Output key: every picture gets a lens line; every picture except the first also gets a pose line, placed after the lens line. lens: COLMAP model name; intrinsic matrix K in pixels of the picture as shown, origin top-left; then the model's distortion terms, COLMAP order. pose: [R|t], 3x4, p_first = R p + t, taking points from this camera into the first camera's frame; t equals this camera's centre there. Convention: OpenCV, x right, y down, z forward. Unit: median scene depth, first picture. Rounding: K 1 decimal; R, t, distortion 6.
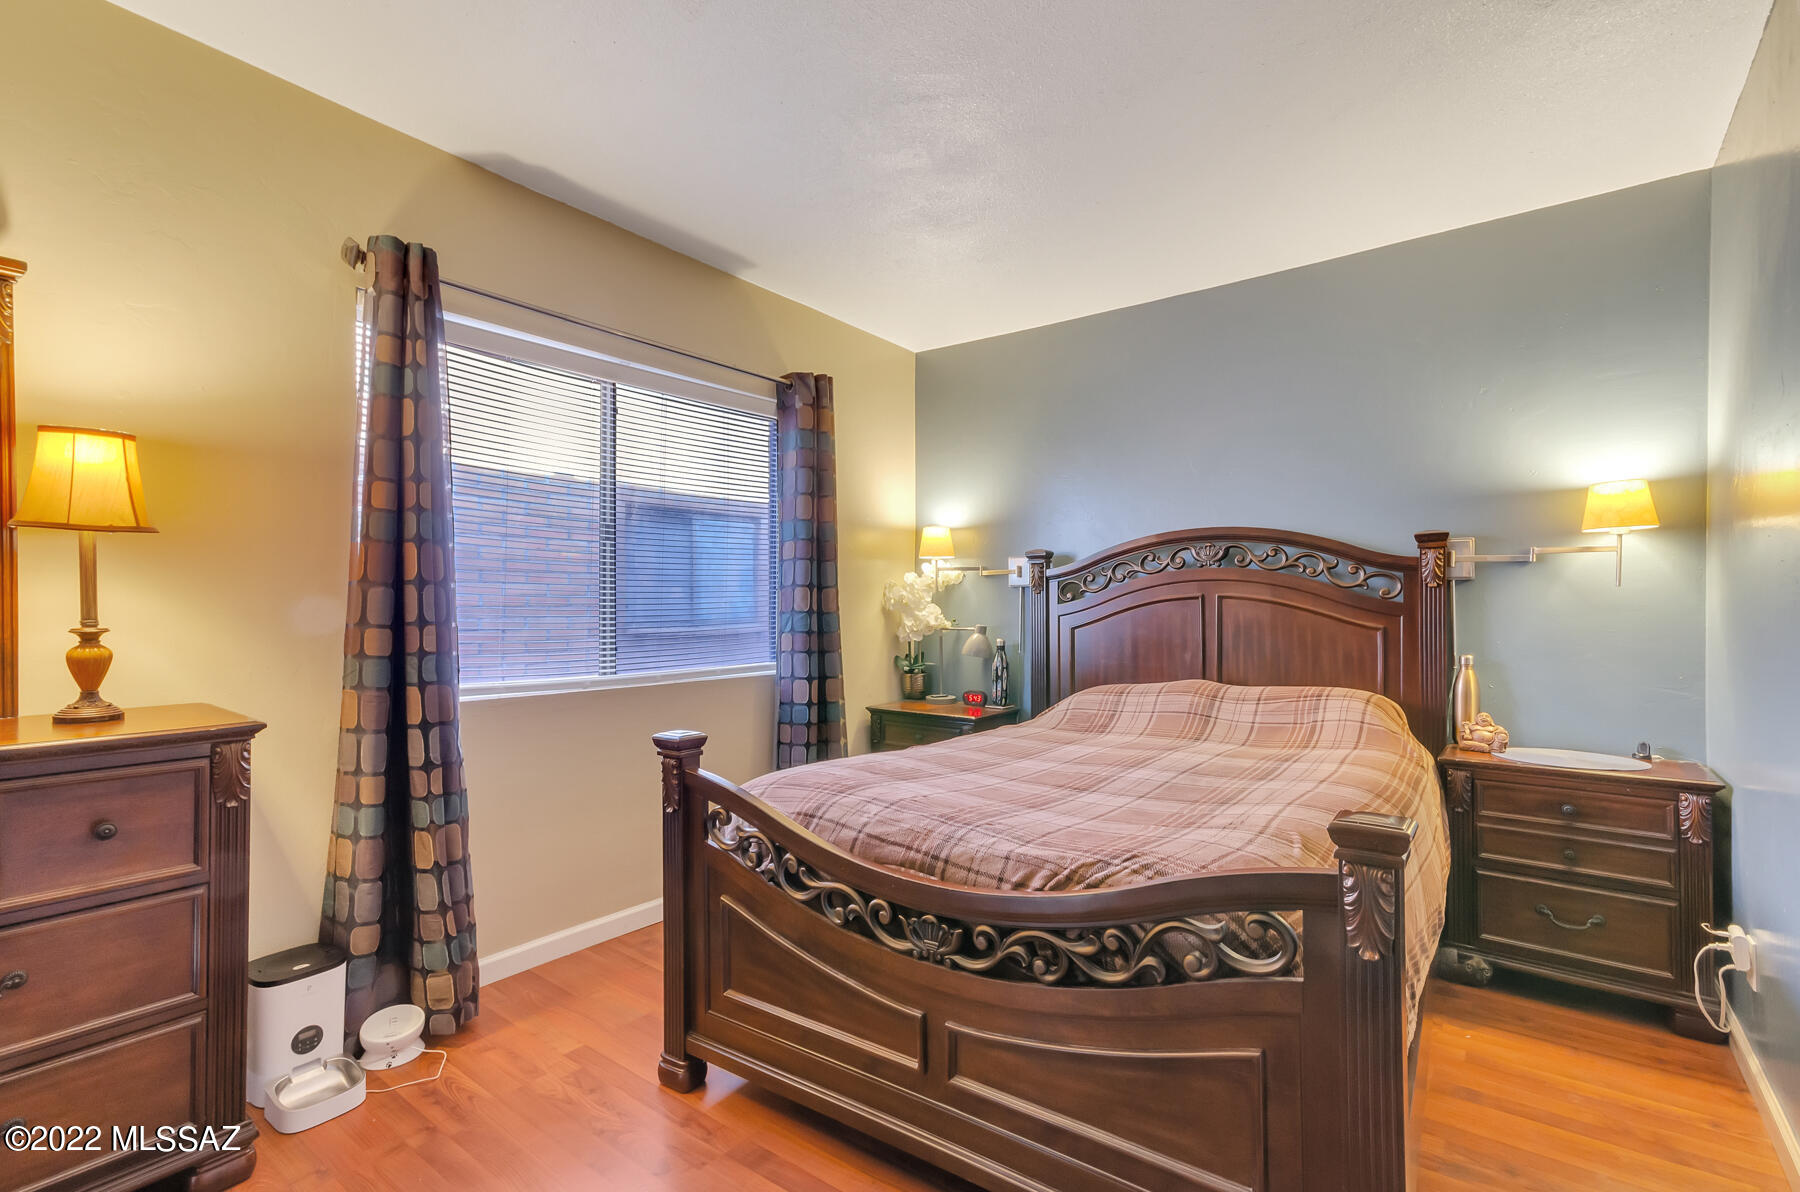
lens RADIAL K [[843.5, 0, 906.8], [0, 843.5, 598.5], [0, 0, 1]] dist [0.004000, 0.010596]
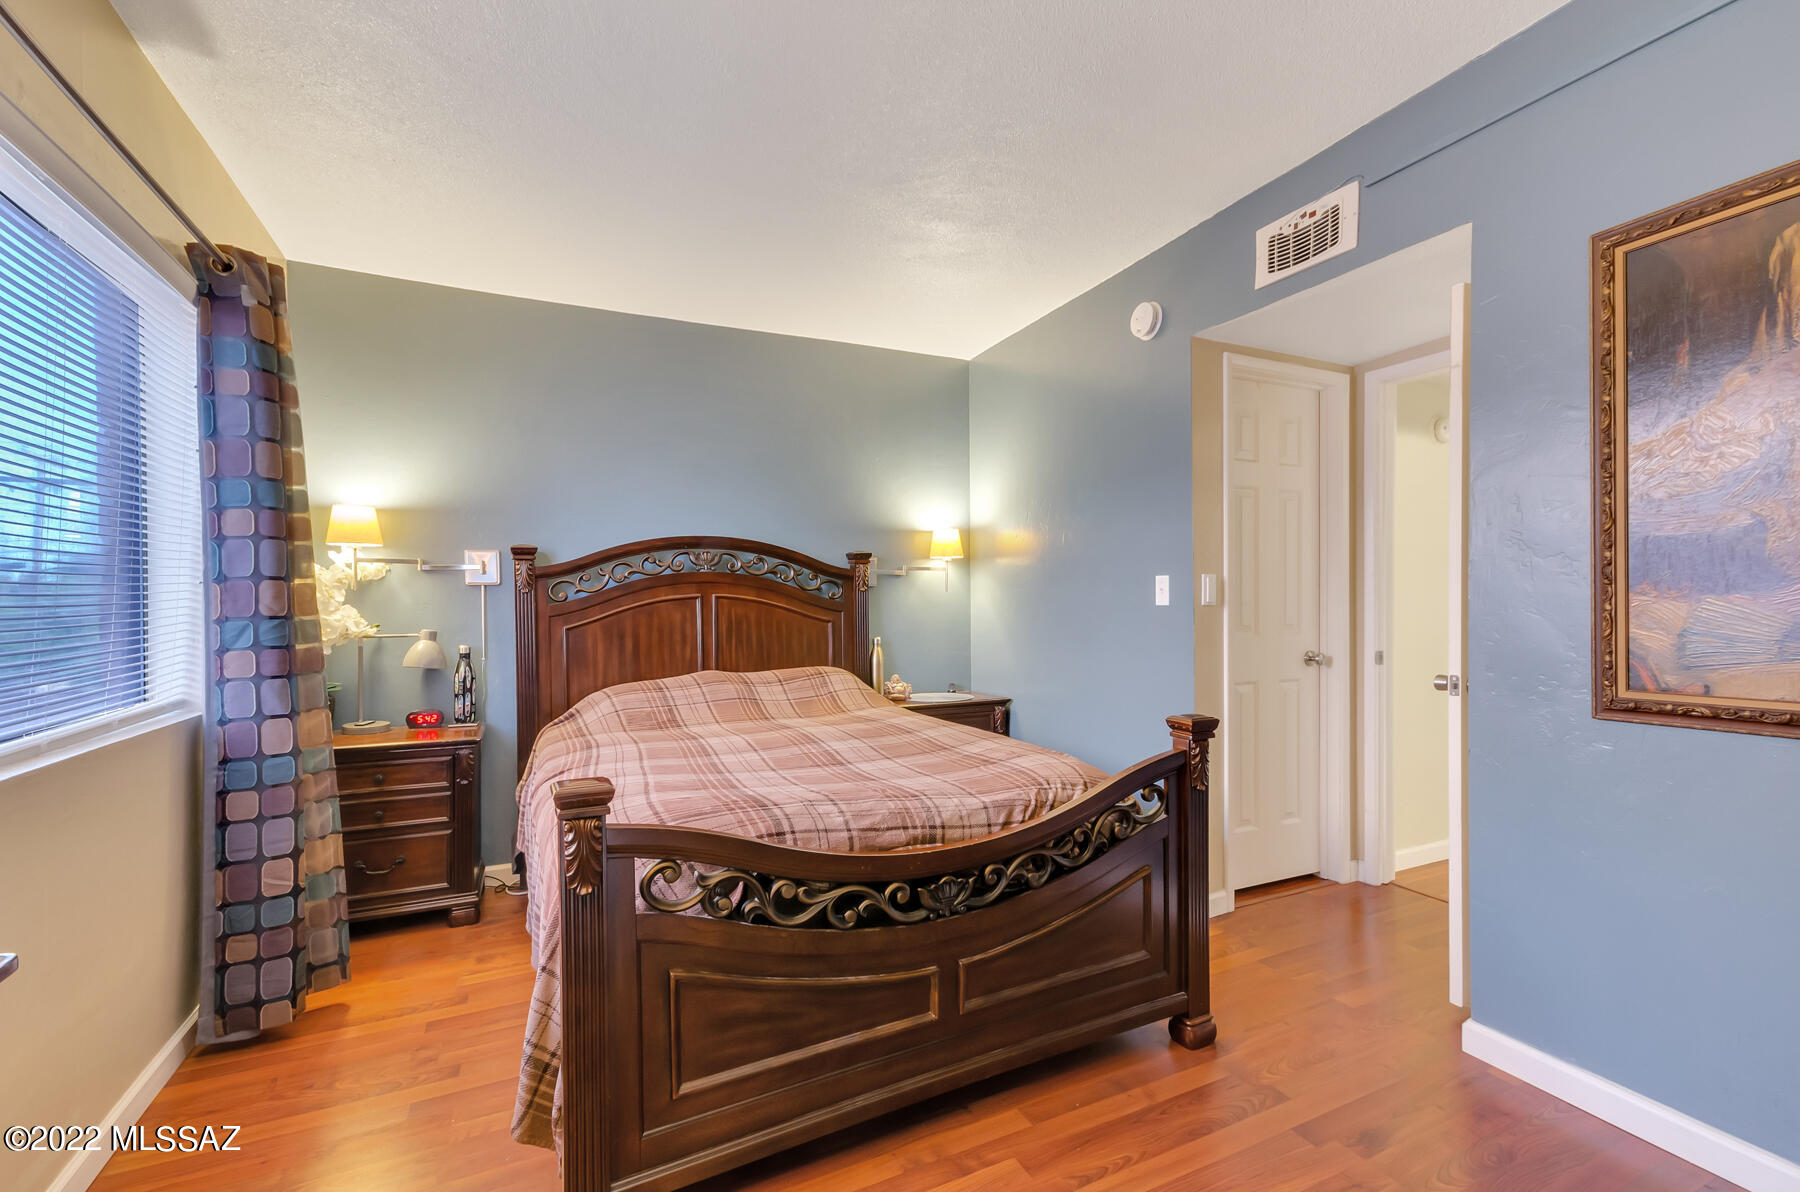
lens RADIAL K [[781.7, 0, 915.6], [0, 781.7, 601.6], [0, 0, 1]] dist [0.000689, 0.000416]
pose [[0.453869, -0.000350, 0.891069, -0.508457], [-0.001308, 0.999999, 0.001060, 0.002876], [-0.891068, -0.001647, 0.453867, 0.307995]]
